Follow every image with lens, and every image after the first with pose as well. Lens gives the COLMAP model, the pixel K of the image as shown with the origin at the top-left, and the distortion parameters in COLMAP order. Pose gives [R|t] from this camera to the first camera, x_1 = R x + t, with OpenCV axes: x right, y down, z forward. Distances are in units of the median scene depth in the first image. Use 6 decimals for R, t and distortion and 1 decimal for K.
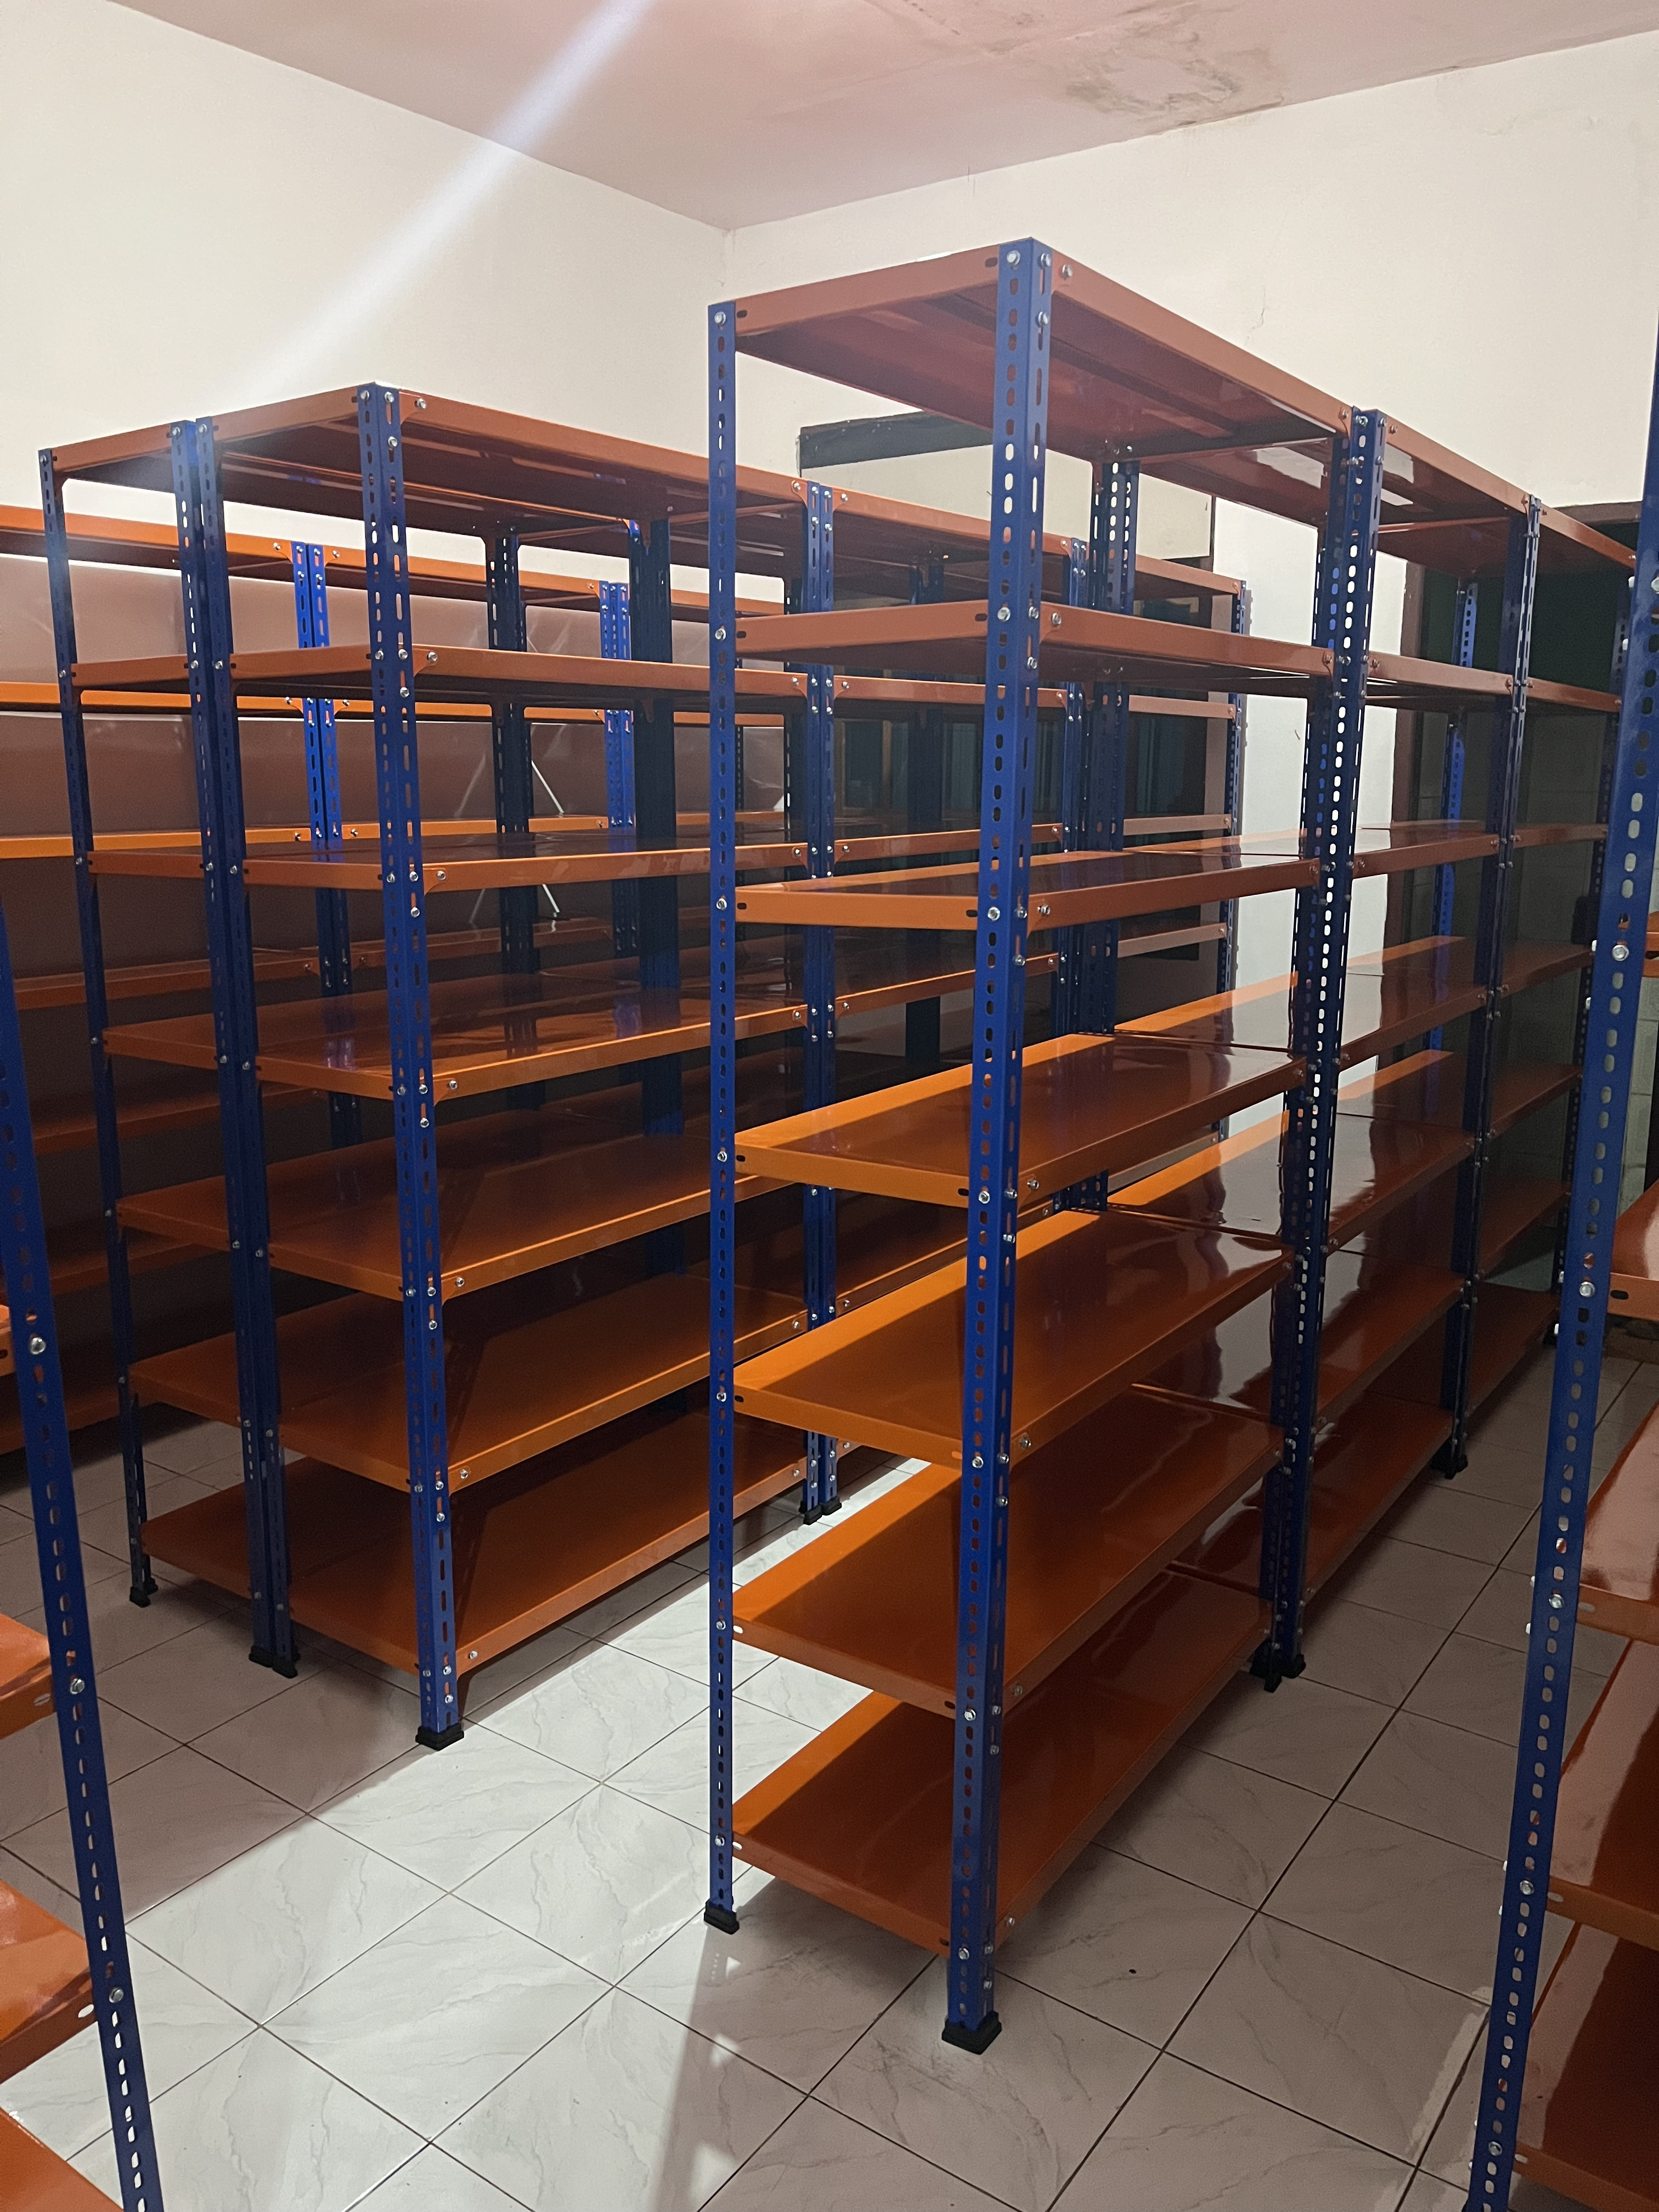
lens RADIAL K [[1676.4, 0, 813.8], [0, 1676.4, 1101.8], [0, 0, 1]] dist [0.061854, -0.084824]
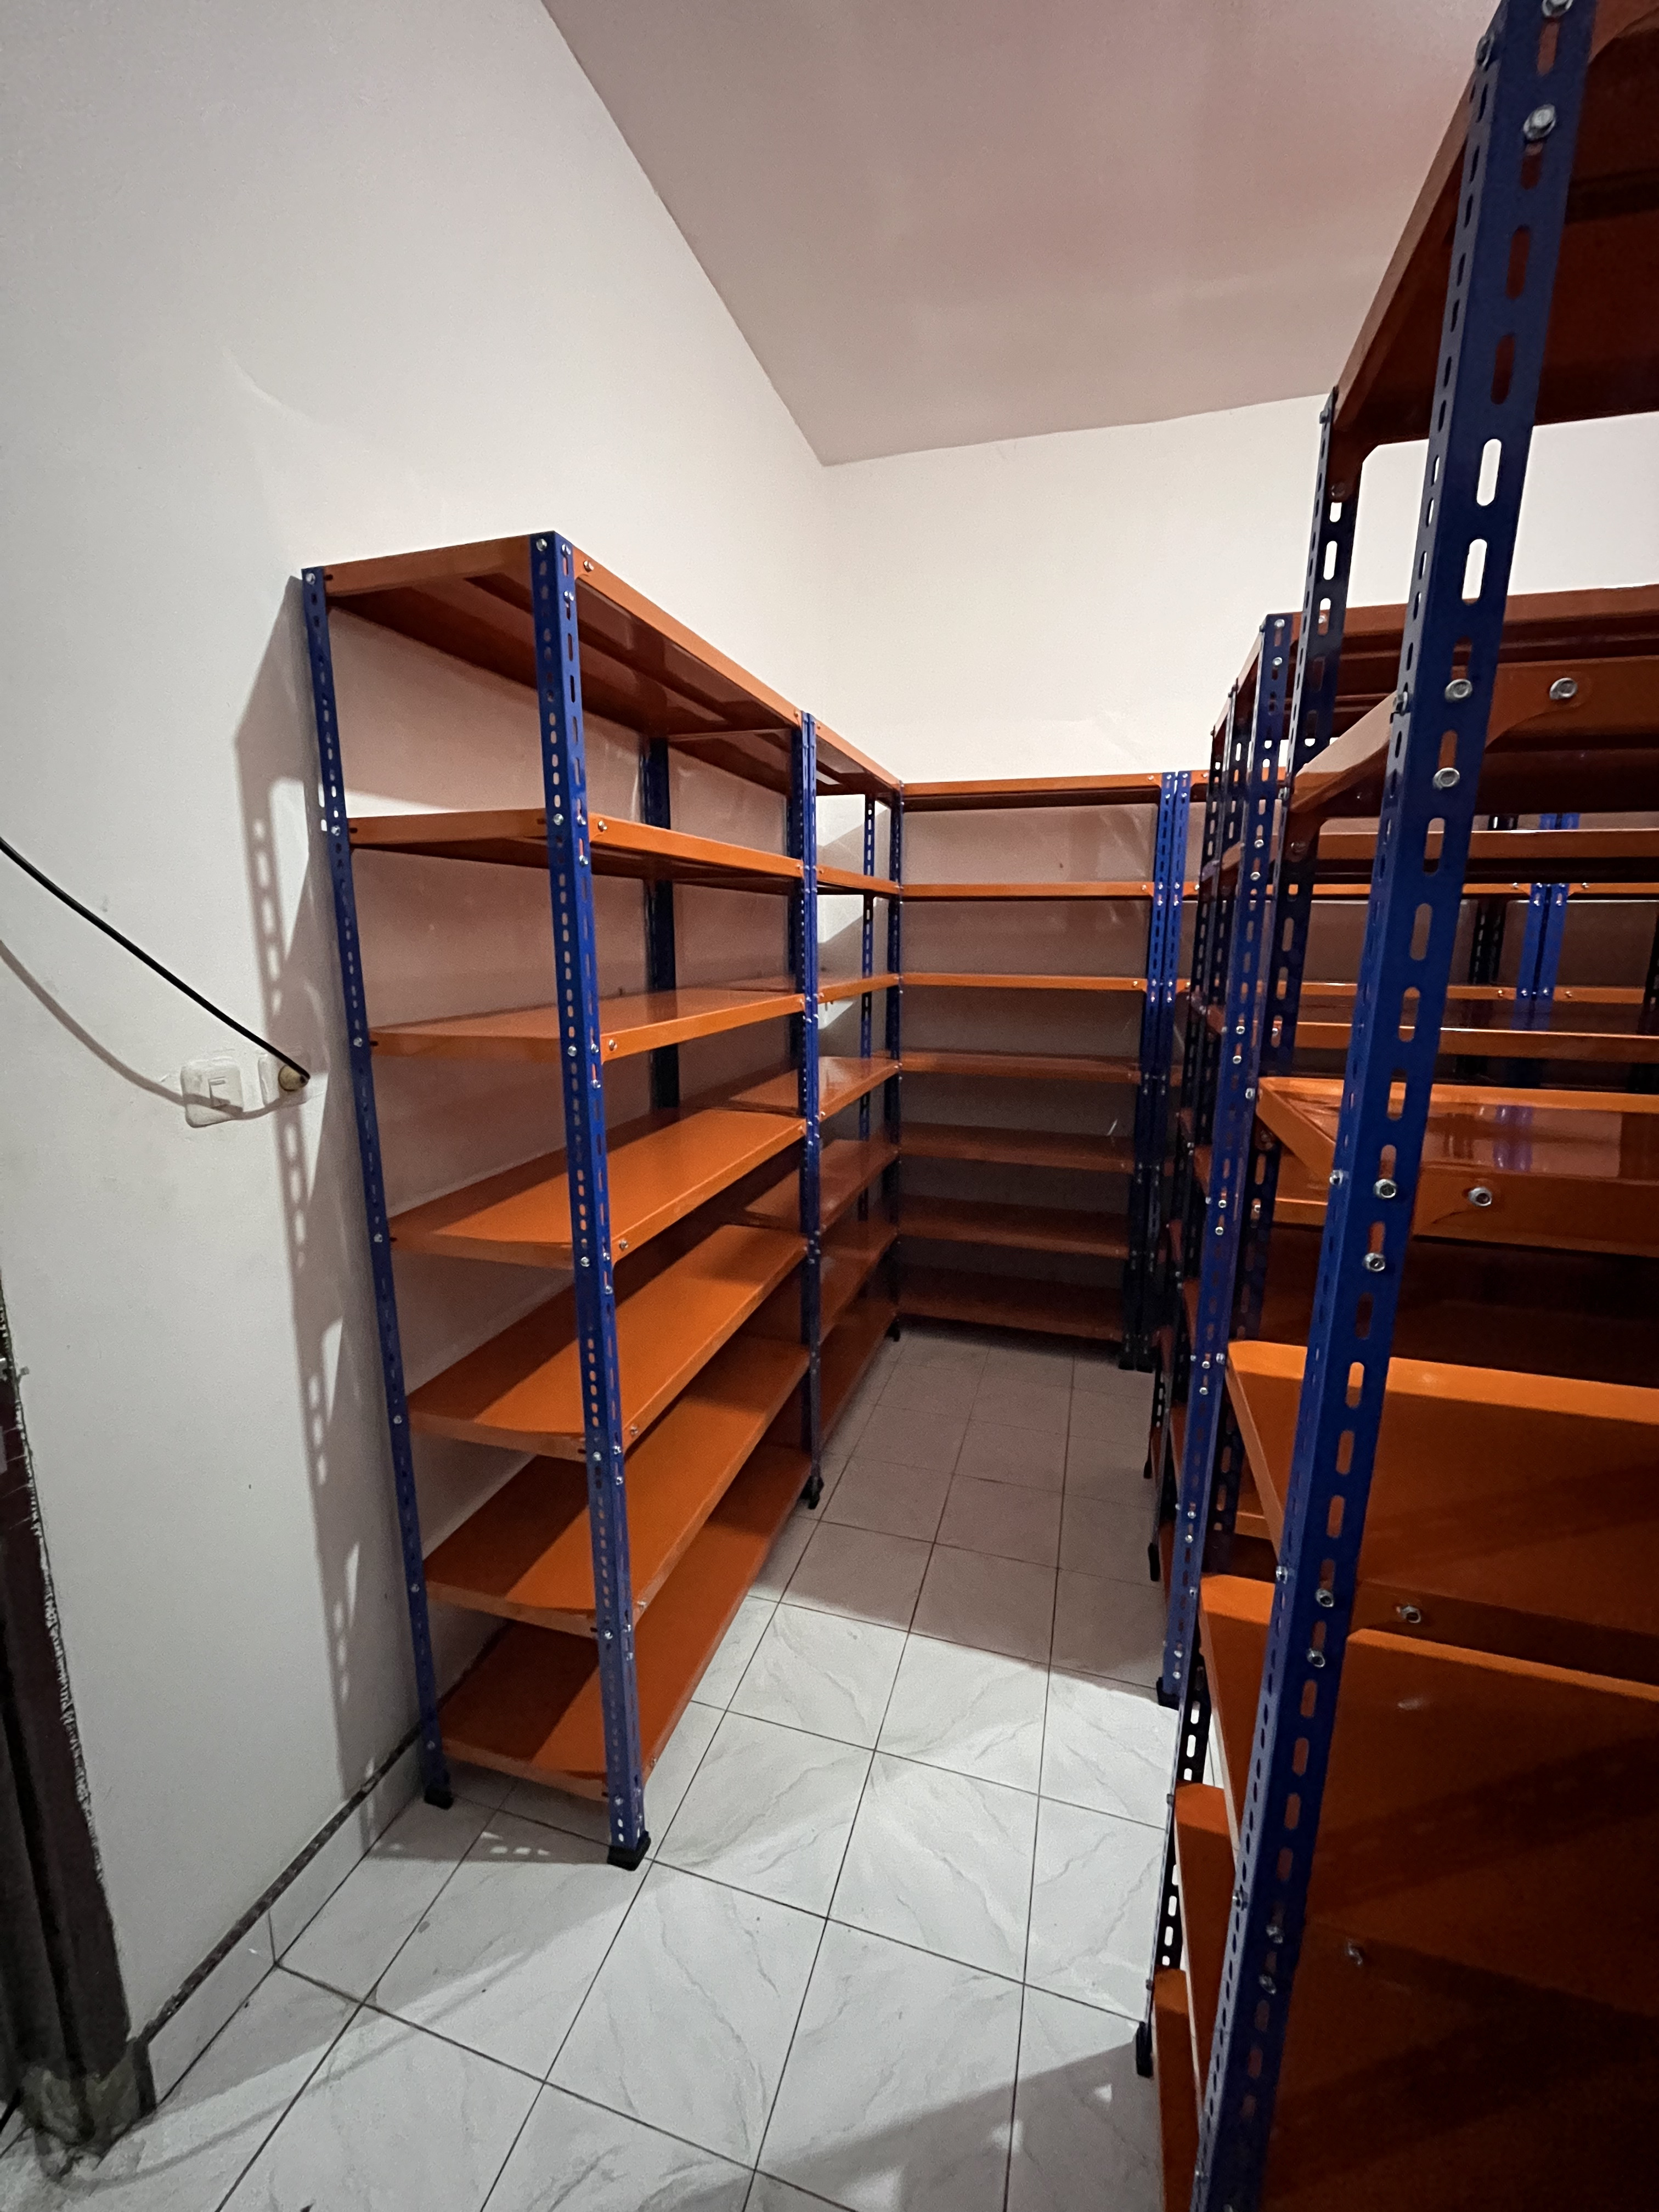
lens RADIAL K [[896.5, 0, 832.8], [0, 896.5, 1101.4], [0, 0, 1]] dist [-0.002553, 0.000262]
pose [[0.325971, 0.186935, -0.926714, 0.239916], [-0.196078, 0.972308, 0.127162, -0.098226], [0.924822, 0.140258, 0.353598, 0.465299]]
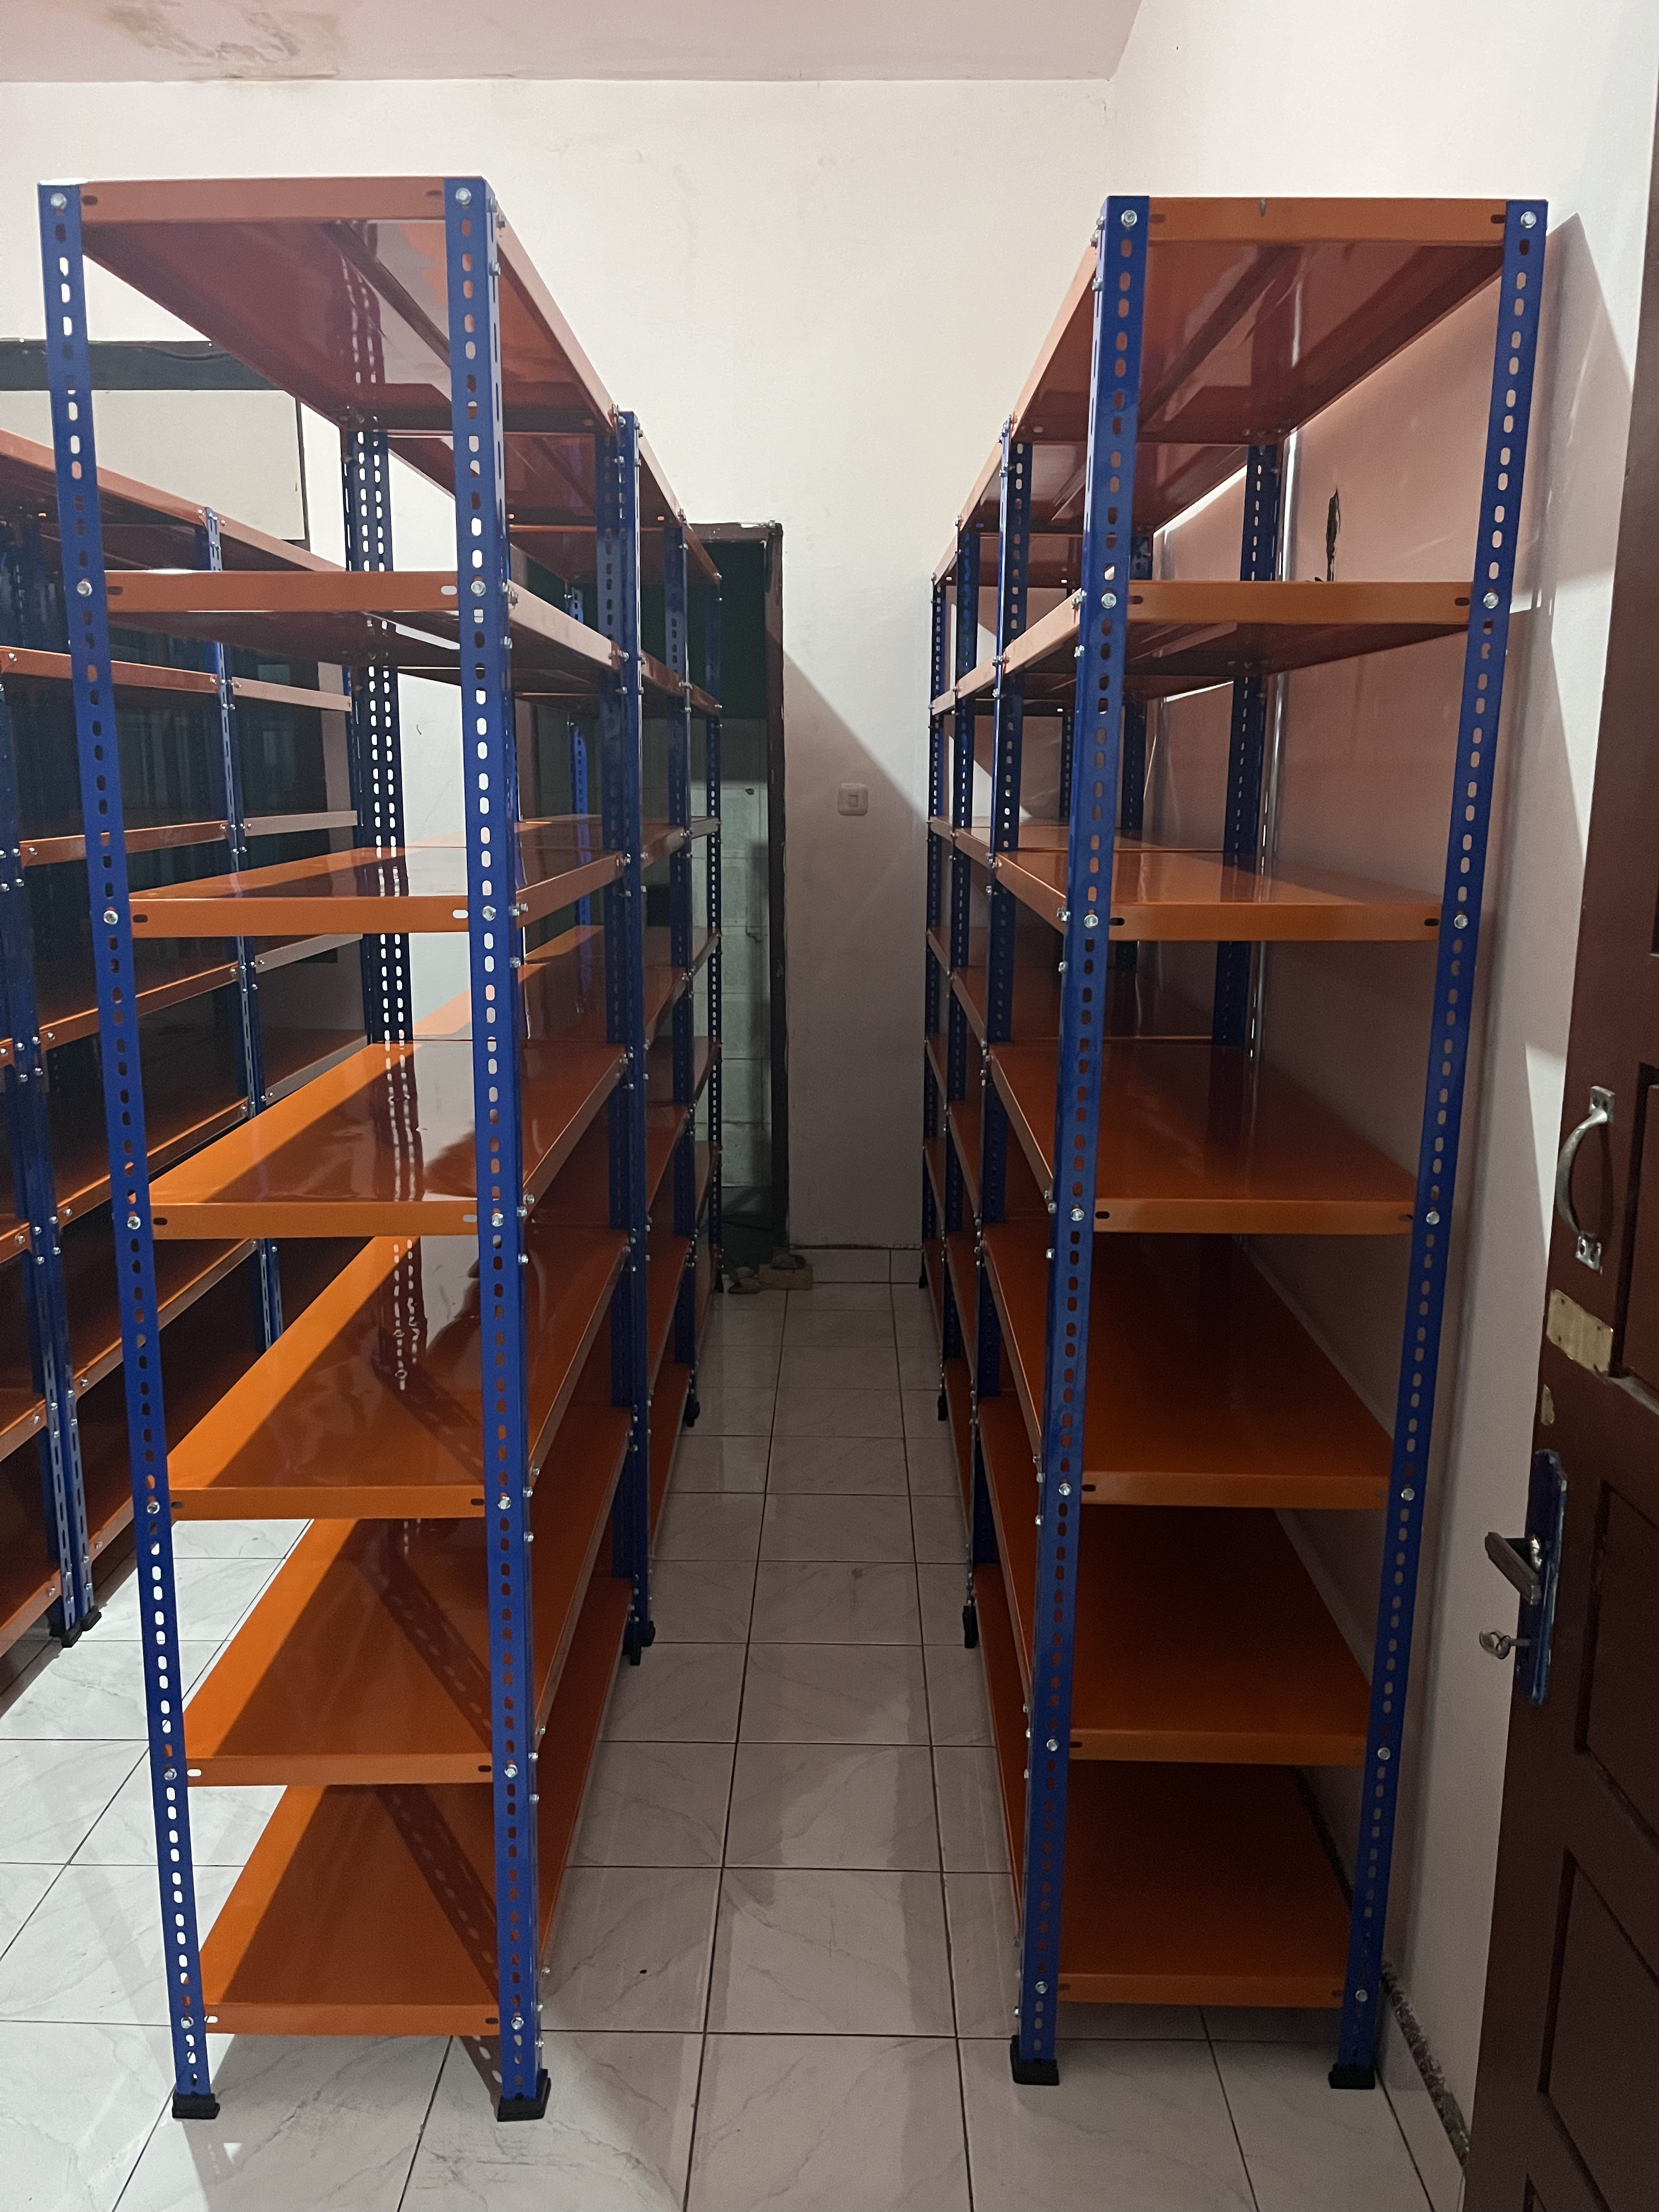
lens RADIAL K [[1676.4, 0, 821.8], [0, 1676.4, 1122.9], [0, 0, 1]] dist [0.061854, -0.084824]
pose [[0.819375, -0.116310, 0.561335, -0.183959], [0.109067, 0.992944, 0.046536, -0.013459], [-0.562787, 0.023093, 0.826279, 0.088494]]
